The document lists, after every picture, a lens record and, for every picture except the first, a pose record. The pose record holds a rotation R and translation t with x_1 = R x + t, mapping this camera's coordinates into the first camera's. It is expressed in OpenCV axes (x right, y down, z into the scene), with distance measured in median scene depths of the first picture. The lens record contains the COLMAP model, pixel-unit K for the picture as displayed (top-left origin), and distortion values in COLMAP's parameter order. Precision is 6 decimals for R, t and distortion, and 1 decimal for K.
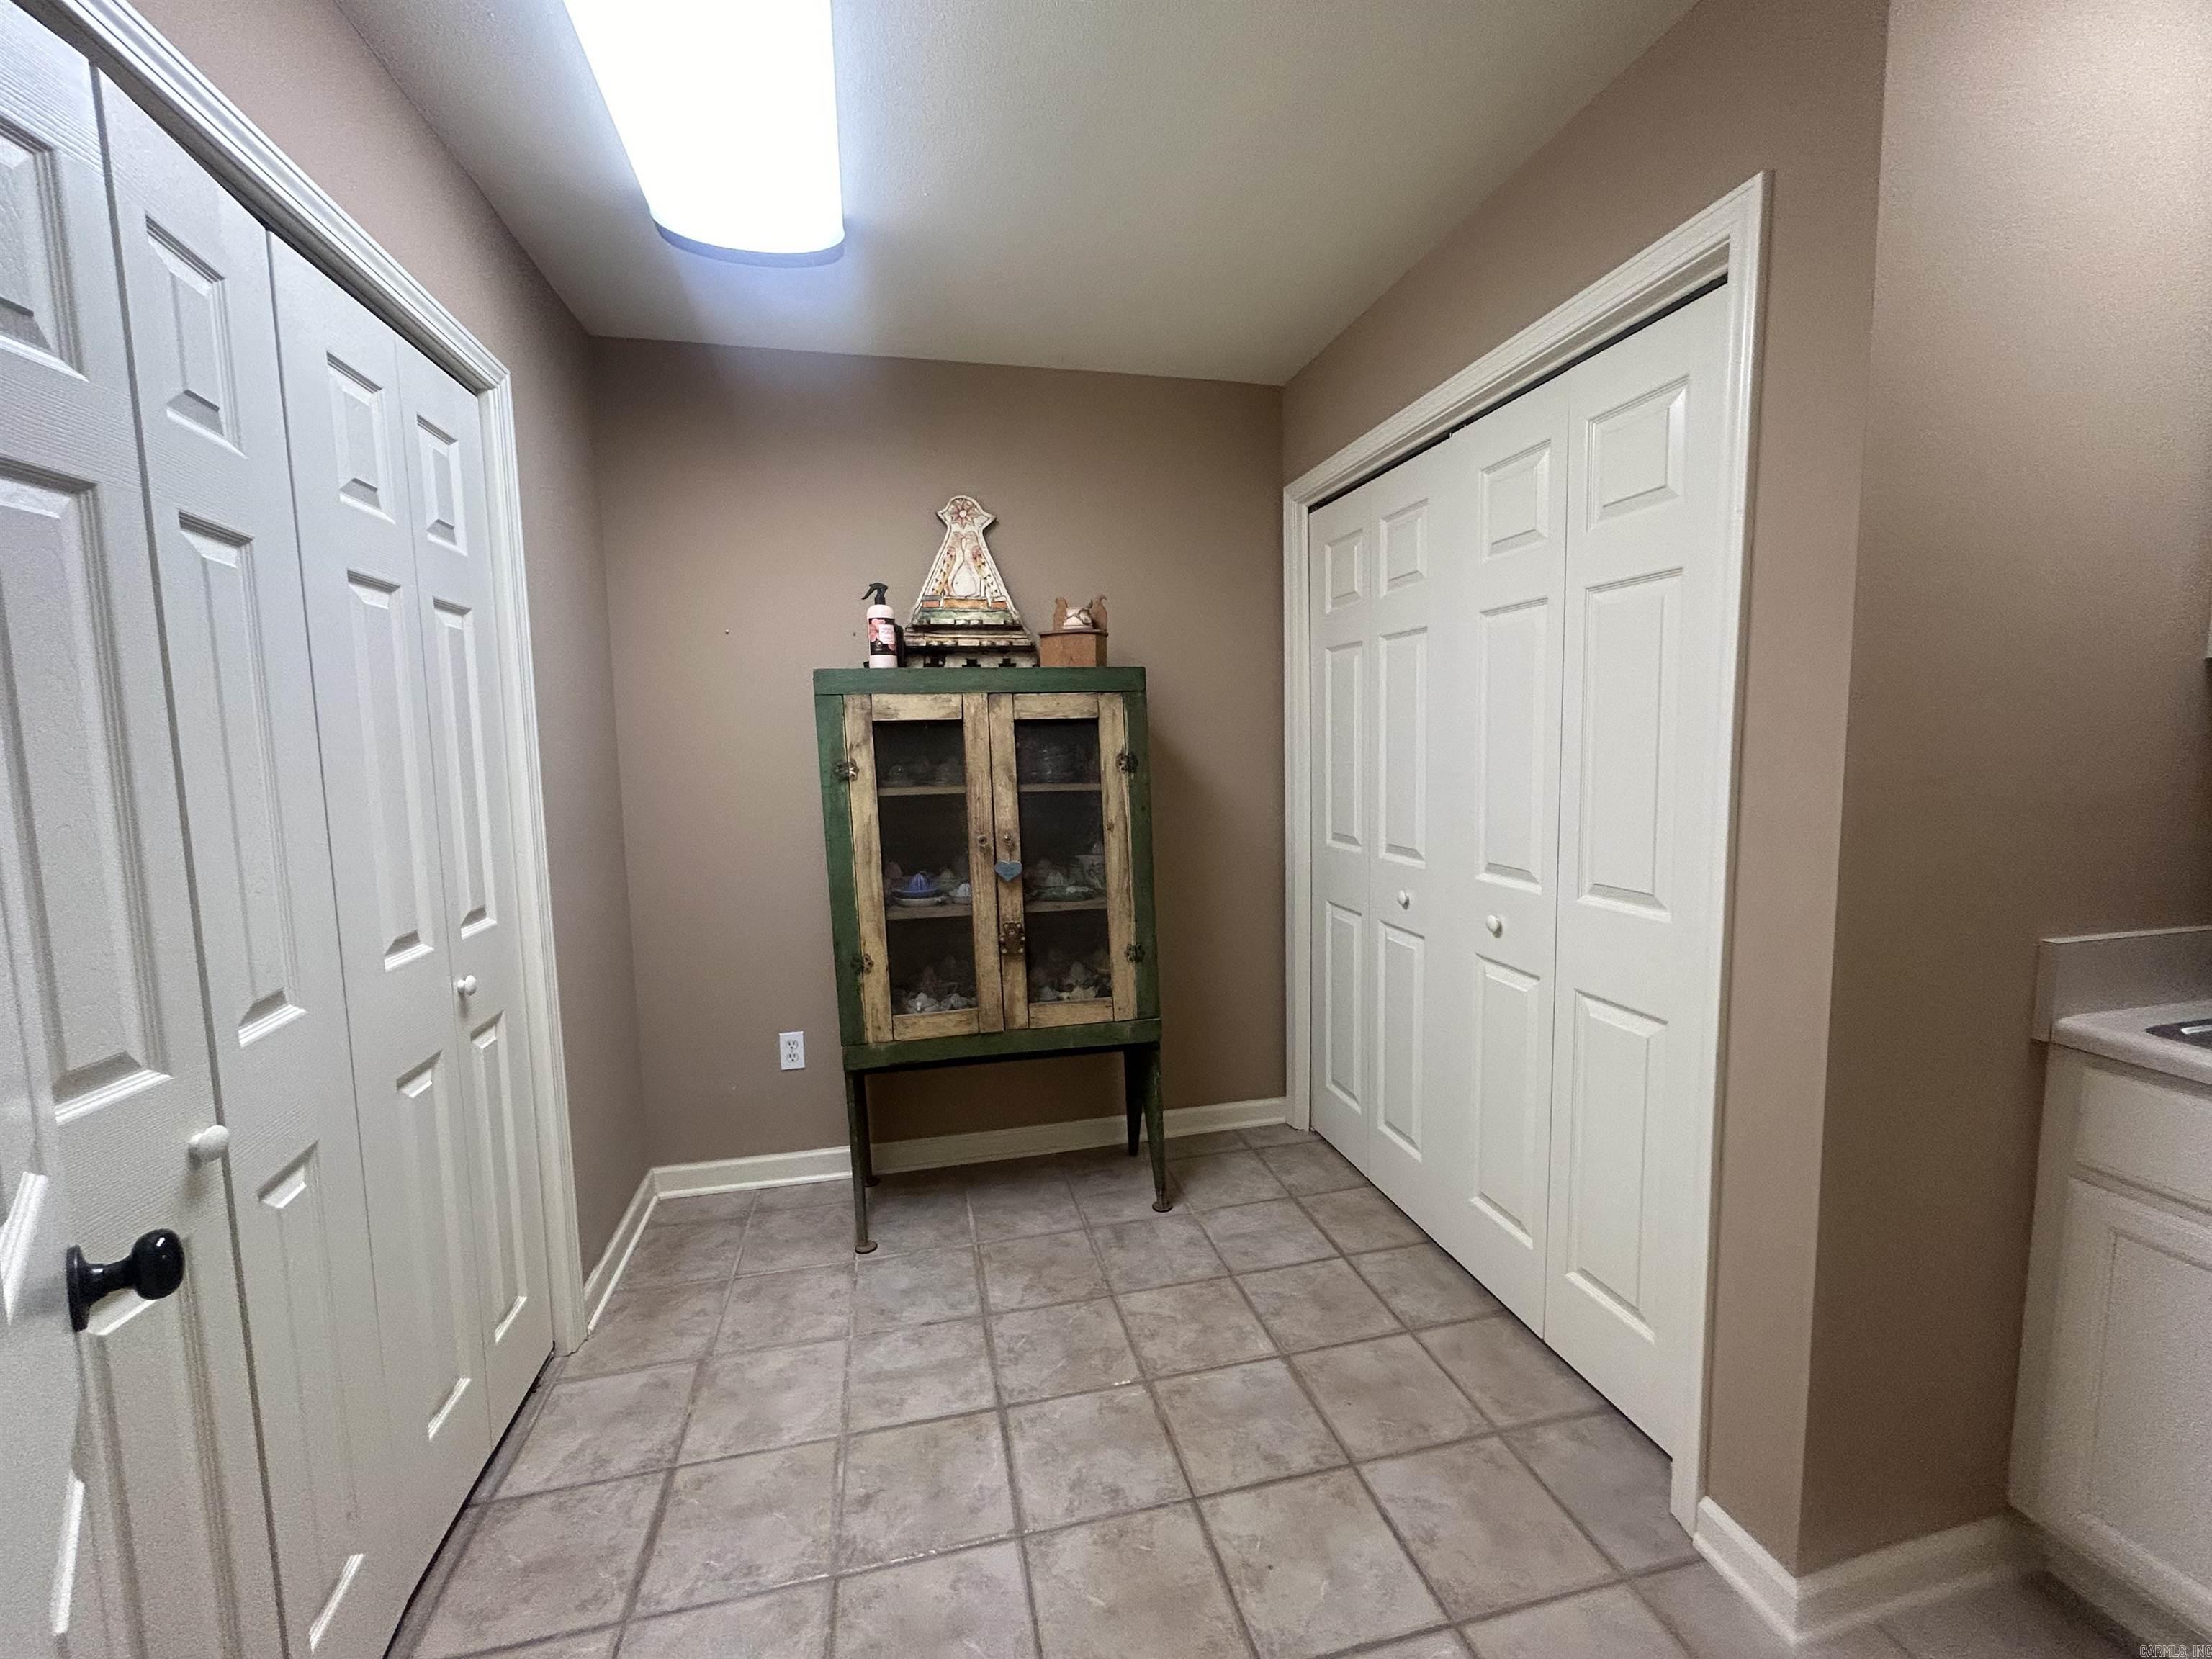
lens RADIAL K [[896.1, 0, 1101.9], [0, 896.1, 825.4], [0, 0, 1]] dist [-0.001830, 0.001978]
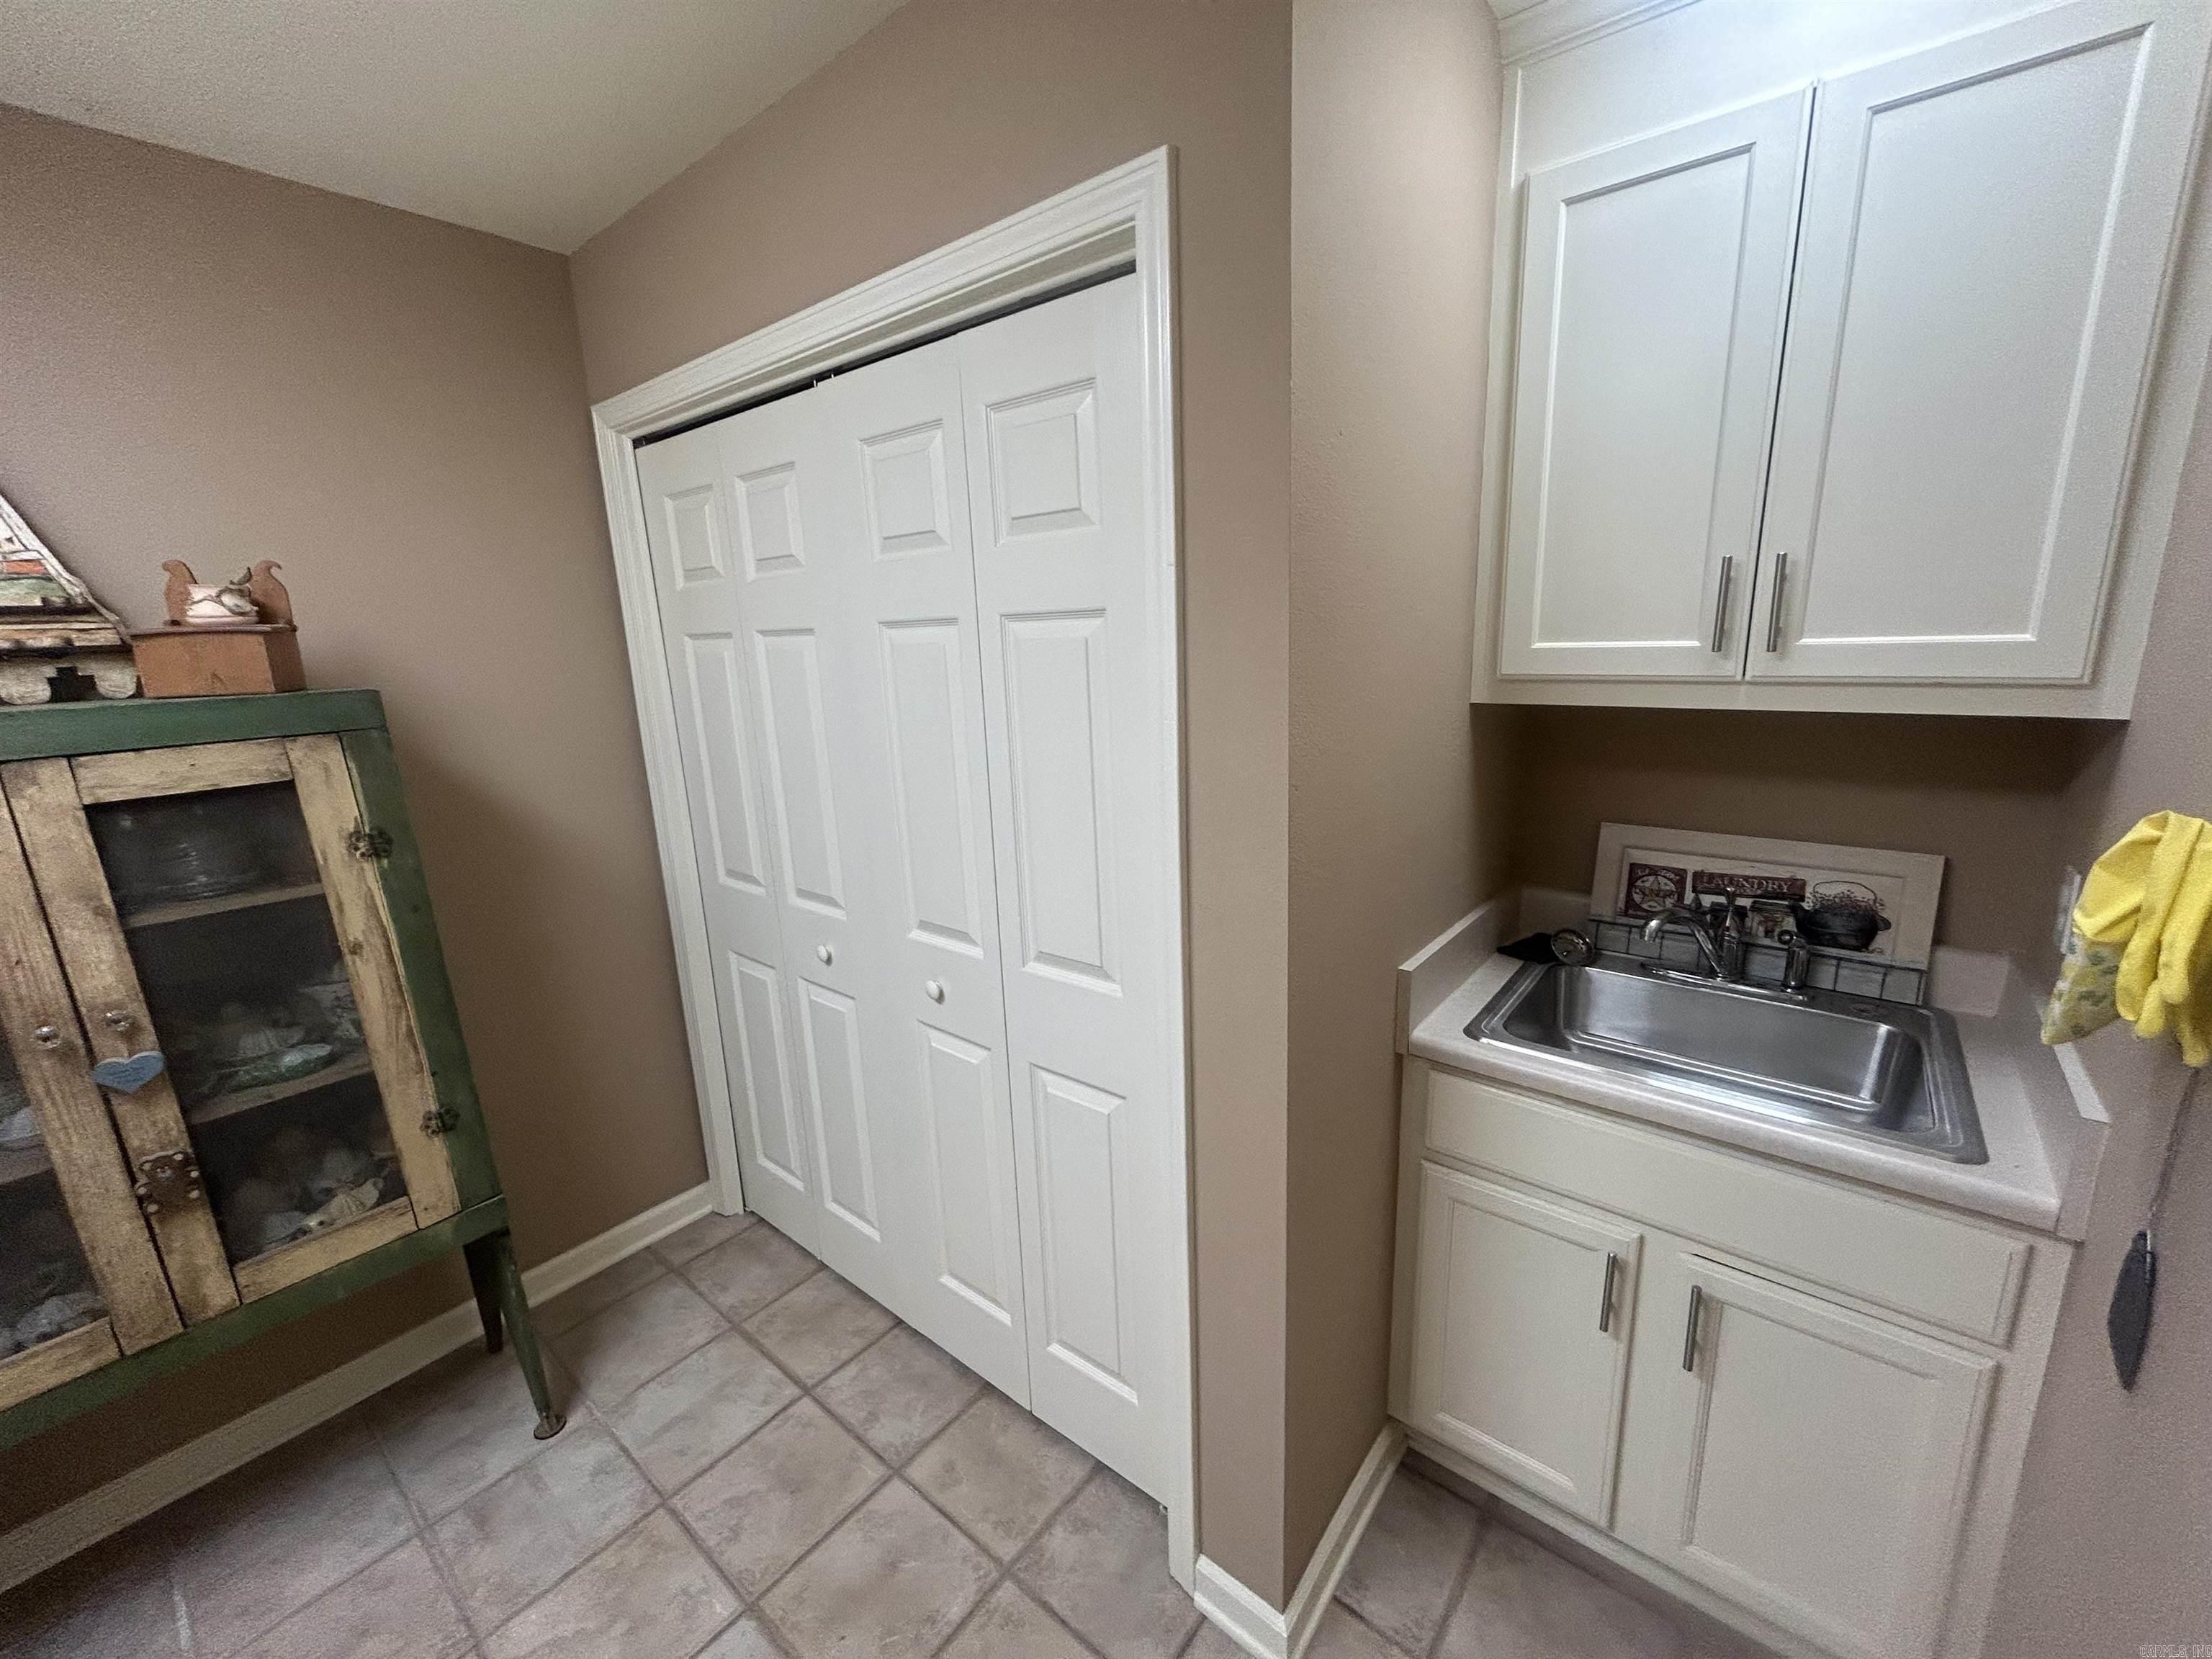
lens RADIAL K [[896.1, 0, 1101.9], [0, 896.1, 825.4], [0, 0, 1]] dist [-0.001830, 0.001978]
pose [[0.792659, -0.141376, 0.593046, 0.064770], [0.081569, 0.988589, 0.126645, -0.121316], [-0.604183, -0.052012, 0.795146, 0.191414]]
